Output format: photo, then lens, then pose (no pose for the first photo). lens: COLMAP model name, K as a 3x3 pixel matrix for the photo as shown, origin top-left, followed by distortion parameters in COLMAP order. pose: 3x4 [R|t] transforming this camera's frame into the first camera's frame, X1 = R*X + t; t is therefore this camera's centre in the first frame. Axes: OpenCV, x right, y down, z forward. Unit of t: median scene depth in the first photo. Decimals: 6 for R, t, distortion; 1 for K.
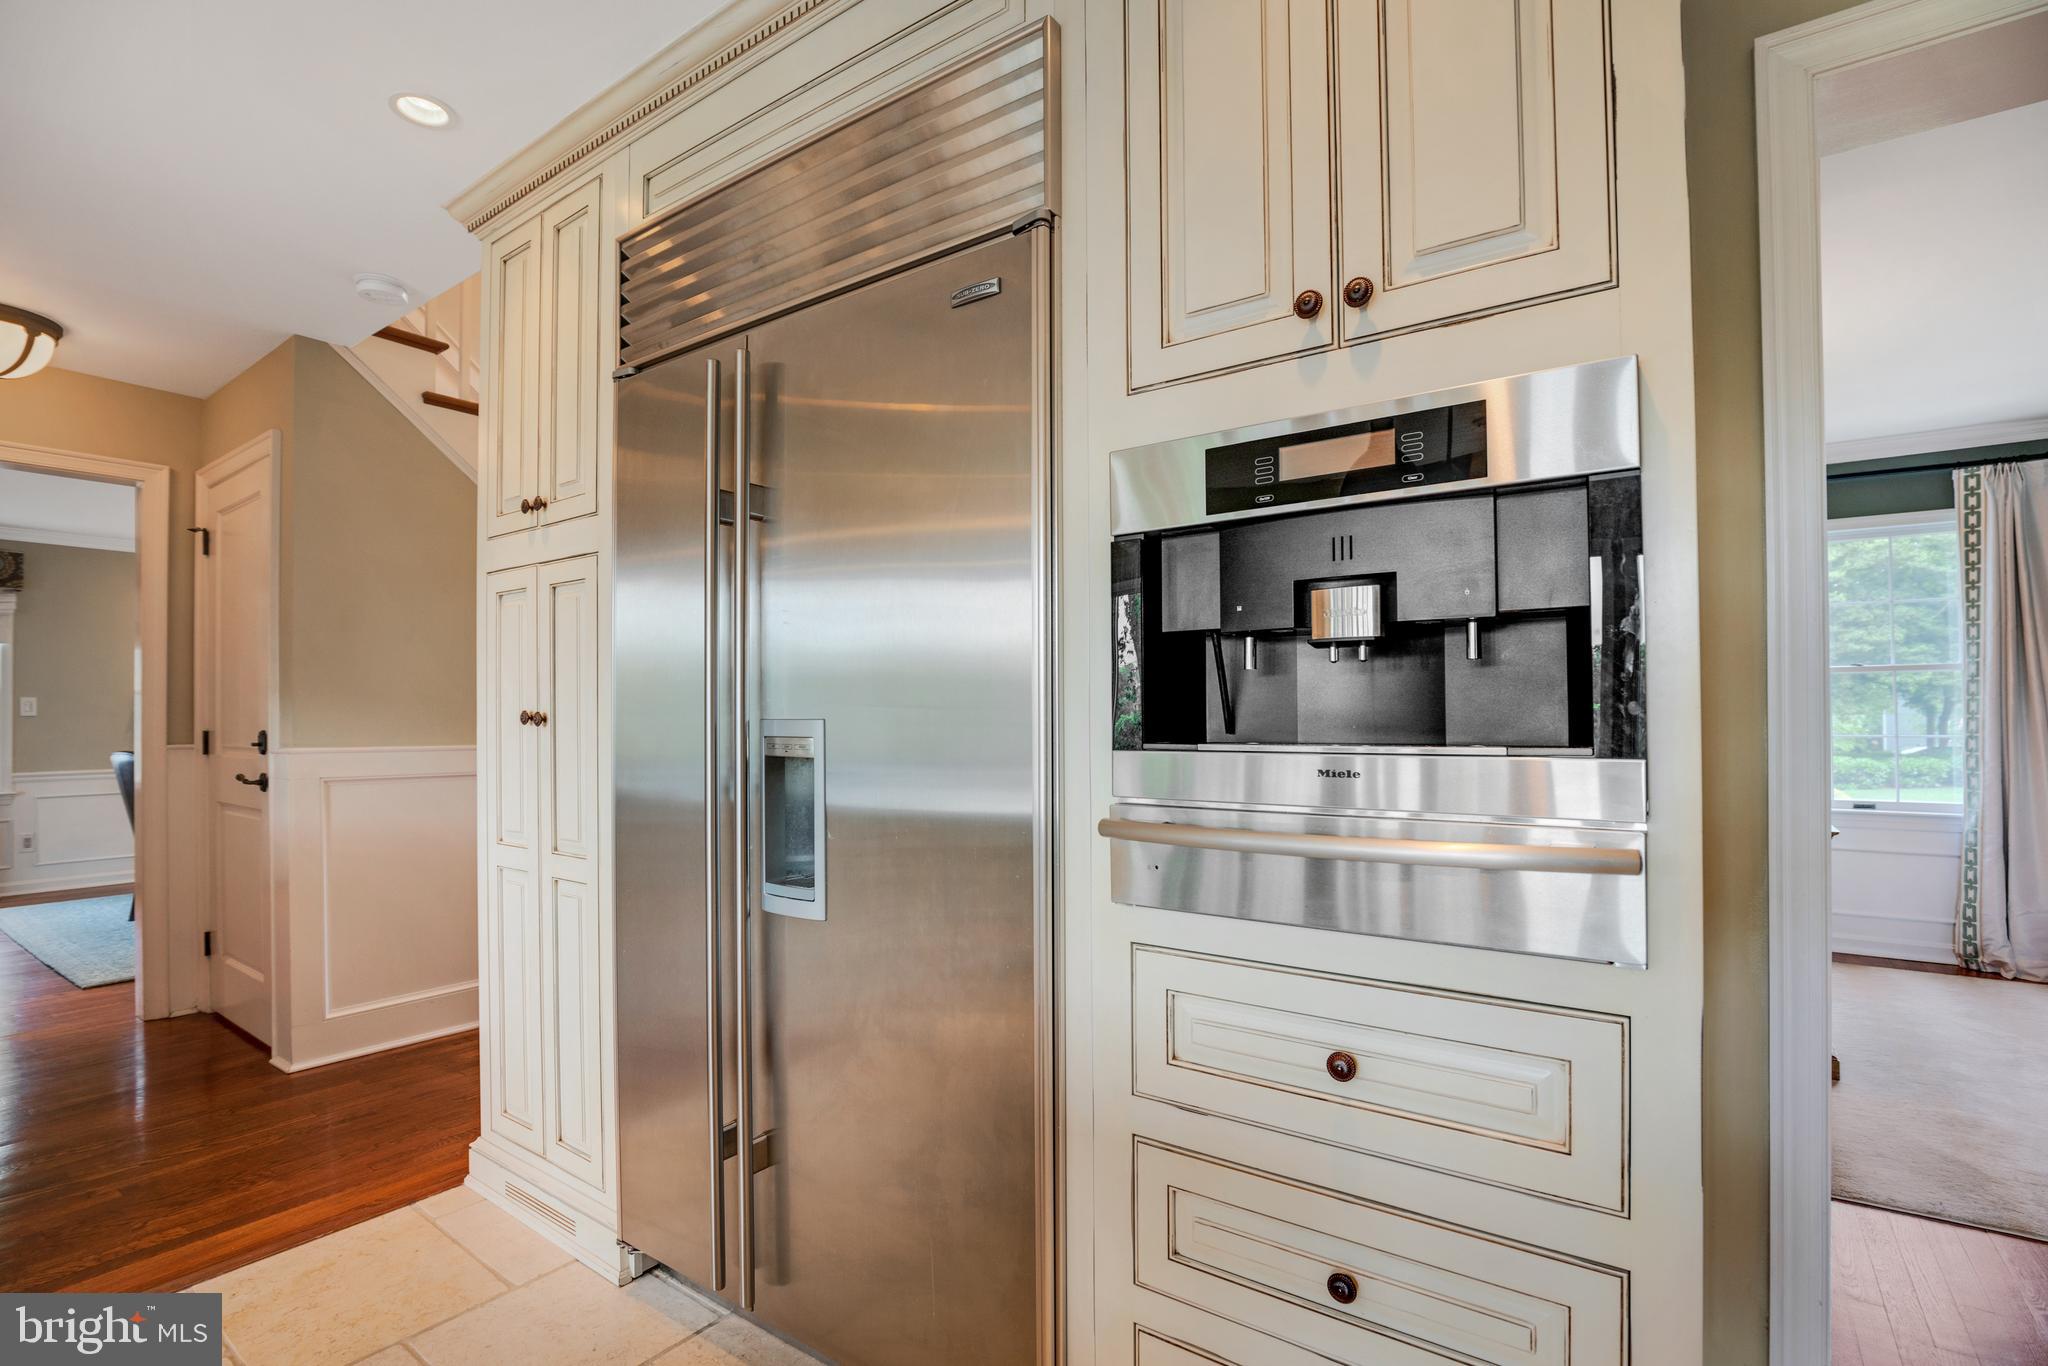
lens RADIAL K [[945.8, 0, 1035.2], [0, 945.8, 721.6], [0, 0, 1]] dist [-0.033847, 0.005352]
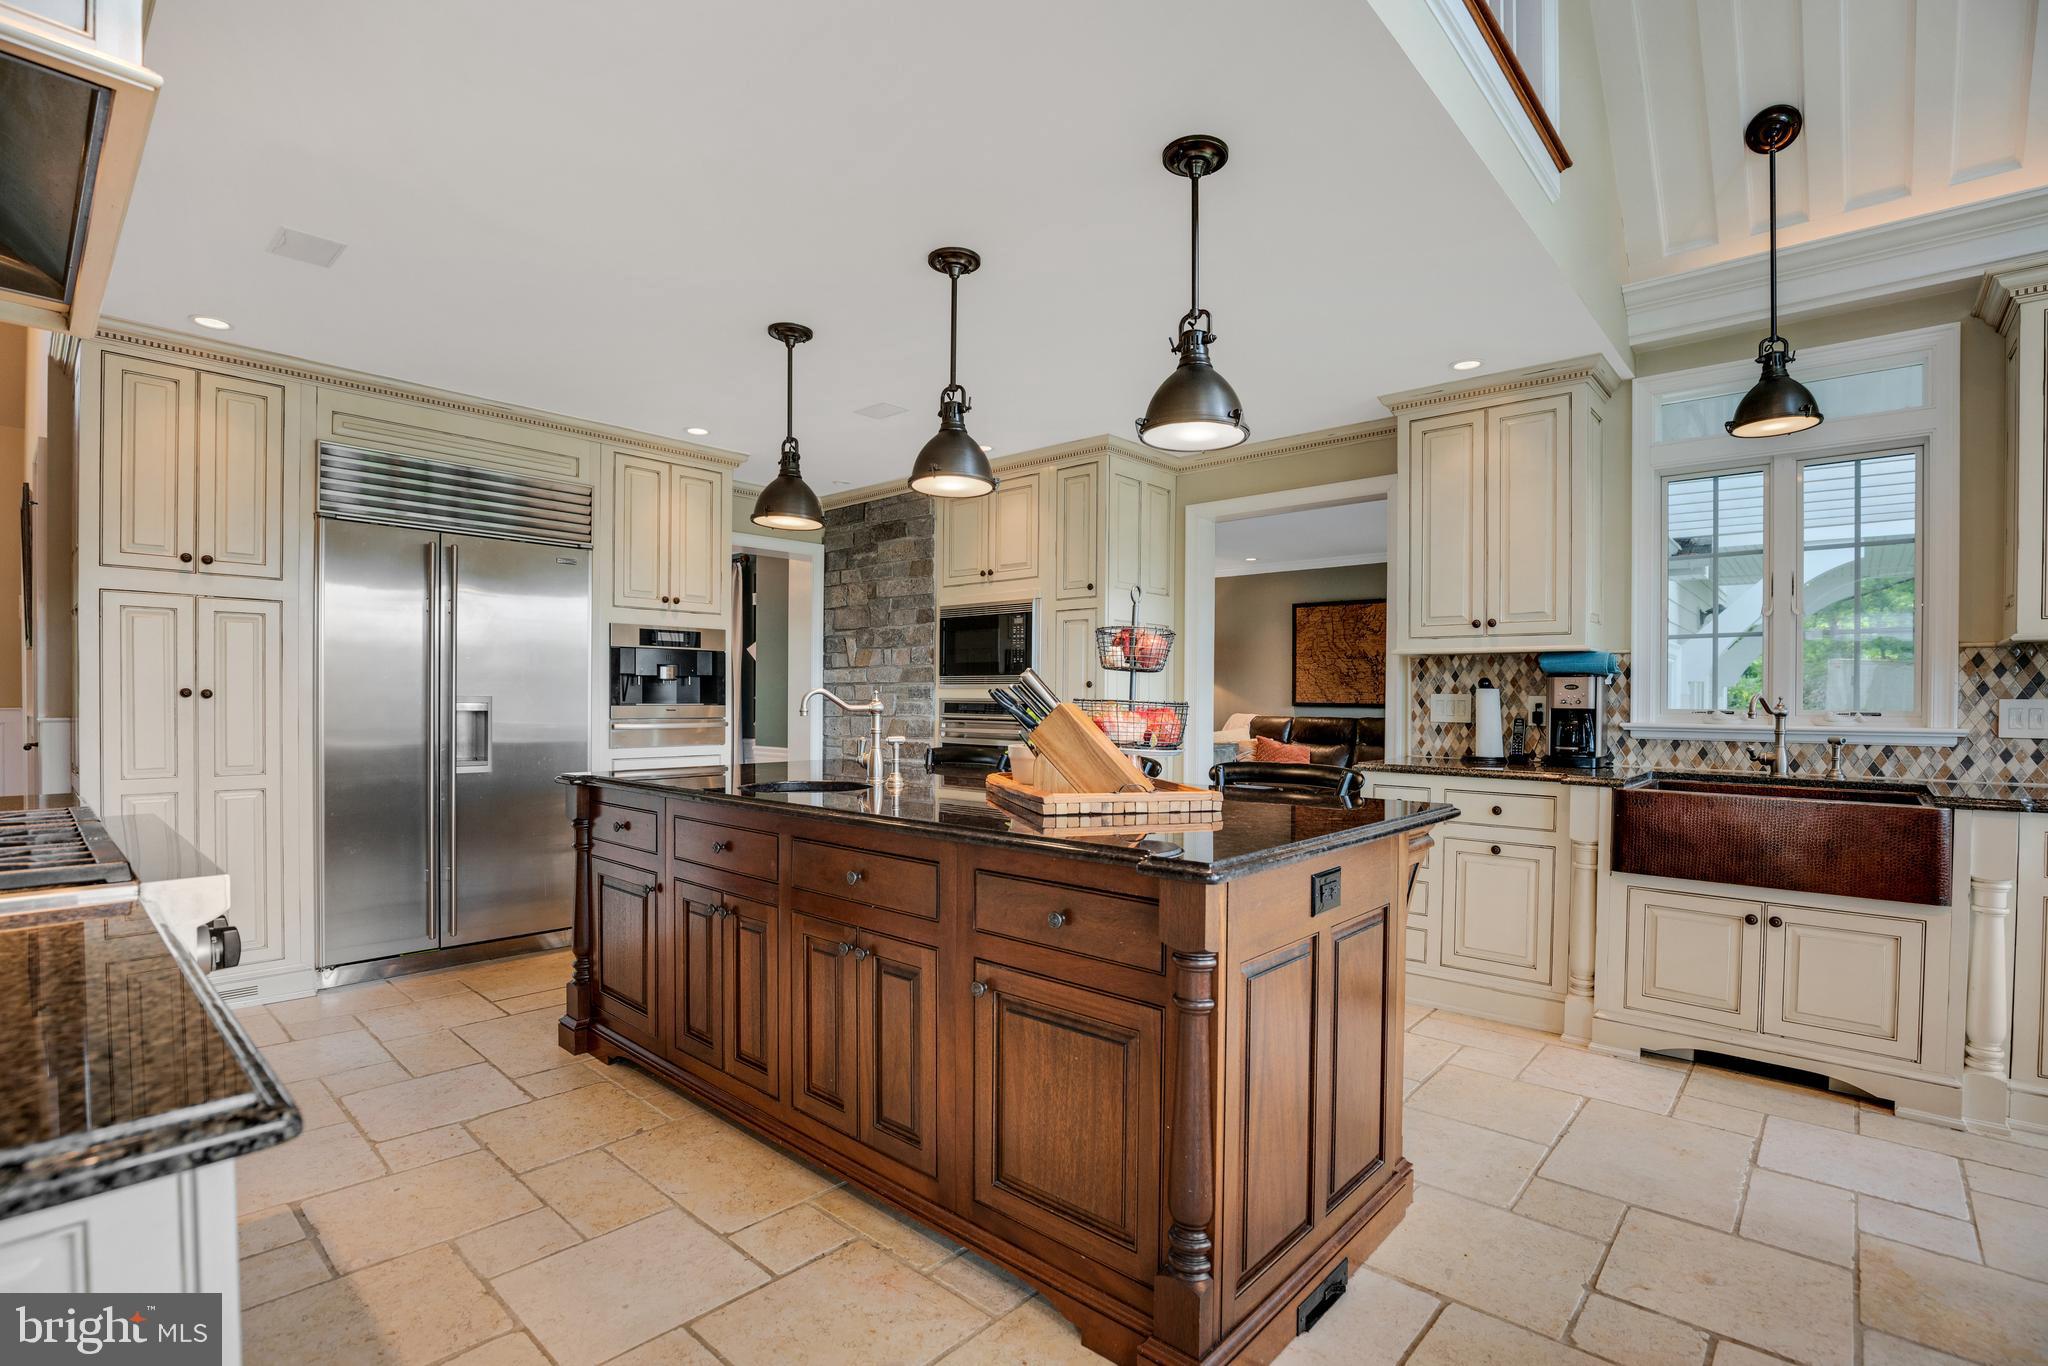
lens RADIAL K [[945.8, 0, 1033.5], [0, 945.8, 708.4], [0, 0, 1]] dist [-0.033847, 0.005352]
pose [[0.111411, -0.003346, 0.993769, -0.988241], [-0.002078, 0.999991, 0.003600, 0.007429], [-0.993772, -0.002466, 0.111403, -0.296891]]
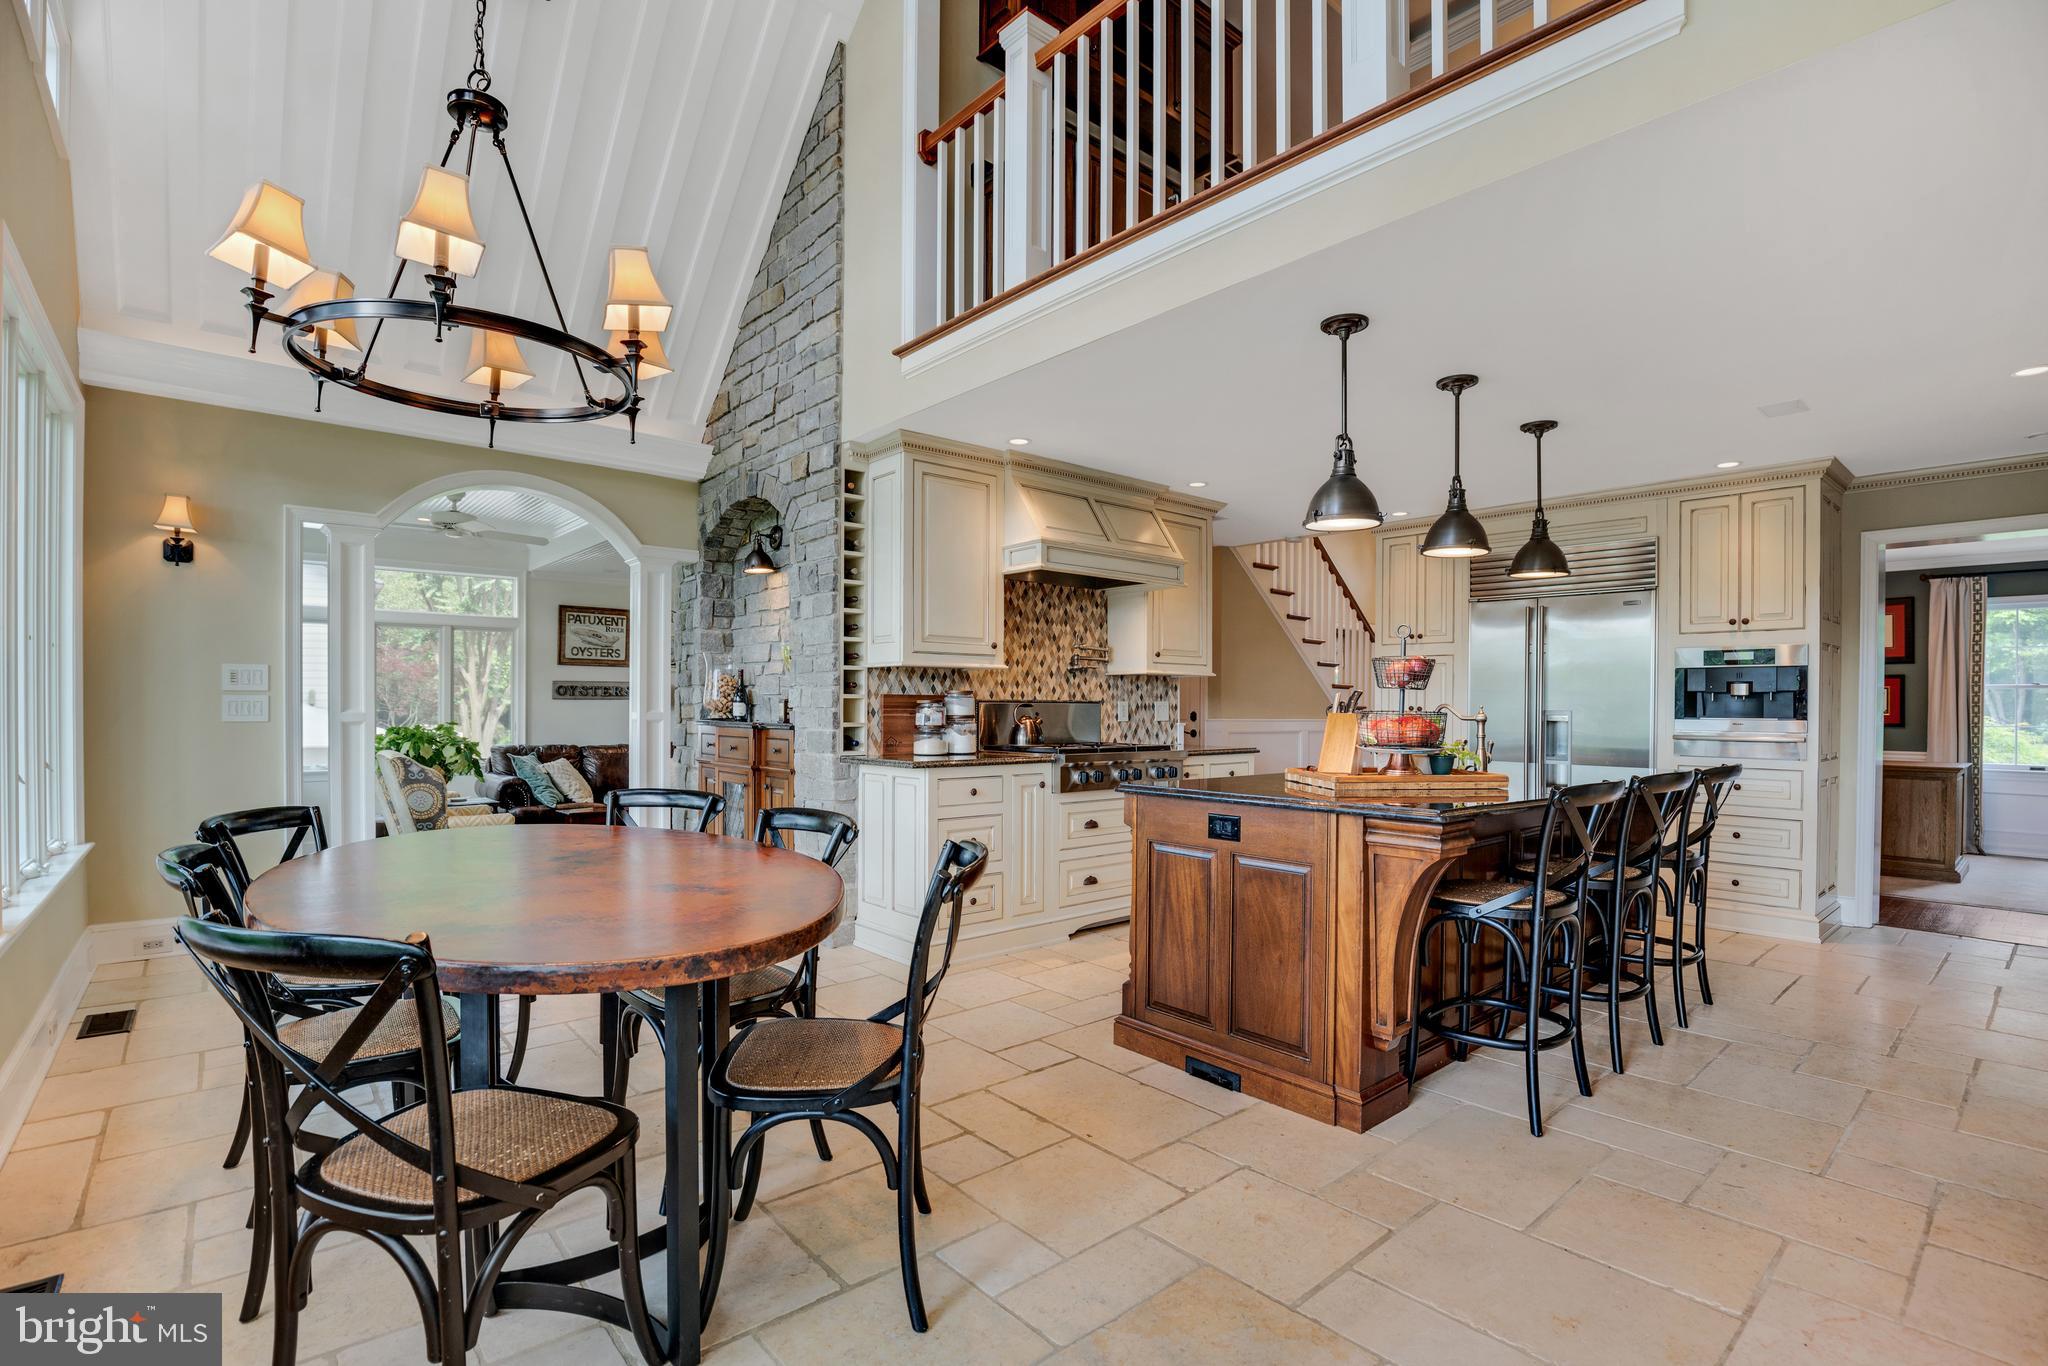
lens RADIAL K [[945.8, 0, 1055.4], [0, 945.8, 724.0], [0, 0, 1]] dist [-0.033847, 0.005352]
pose [[0.974552, 0.015575, -0.223619, -0.505402], [-0.012105, 0.999784, 0.016878, 0.004695], [0.223833, -0.013742, 0.974531, -1.105489]]
